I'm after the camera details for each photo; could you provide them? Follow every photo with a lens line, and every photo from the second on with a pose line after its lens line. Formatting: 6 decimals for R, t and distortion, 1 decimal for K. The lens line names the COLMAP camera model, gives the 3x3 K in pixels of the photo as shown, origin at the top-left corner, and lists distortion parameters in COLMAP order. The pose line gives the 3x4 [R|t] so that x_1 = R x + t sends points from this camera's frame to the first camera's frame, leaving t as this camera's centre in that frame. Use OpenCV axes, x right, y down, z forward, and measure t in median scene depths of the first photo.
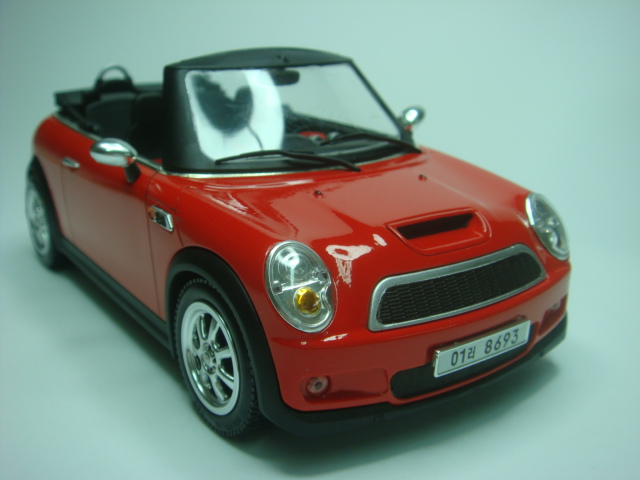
lens RADIAL K [[784.0, 0, 320.0], [0, 784.0, 240.0], [0, 0, 1]] dist [-0.182554, -0.016484]
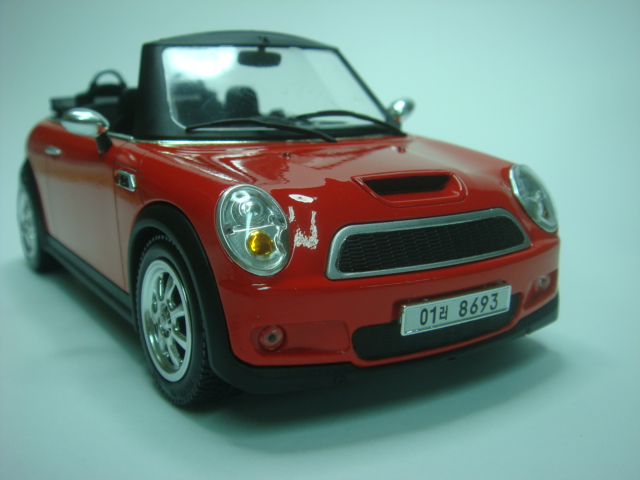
lens RADIAL K [[784.0, 0, 320.0], [0, 784.0, 240.0], [0, 0, 1]] dist [-0.182554, -0.016484]
pose [[0.999014, 0.006522, -0.043907, 0.084382], [-0.010916, 0.994868, -0.100586, 0.146193], [0.043026, 0.100967, 0.993959, 0.062494]]
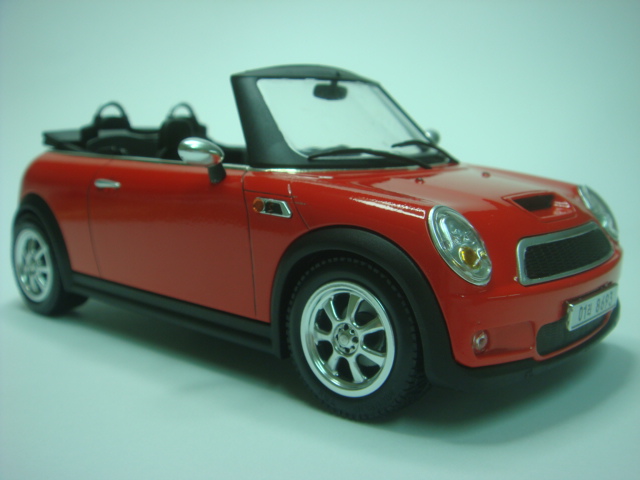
lens RADIAL K [[784.0, 0, 320.0], [0, 784.0, 240.0], [0, 0, 1]] dist [-0.182554, -0.016484]
pose [[0.971508, -0.040324, 0.233550, -0.395550], [0.073929, 0.987812, -0.136975, 0.159453], [-0.225181, 0.150338, 0.962649, 0.038010]]
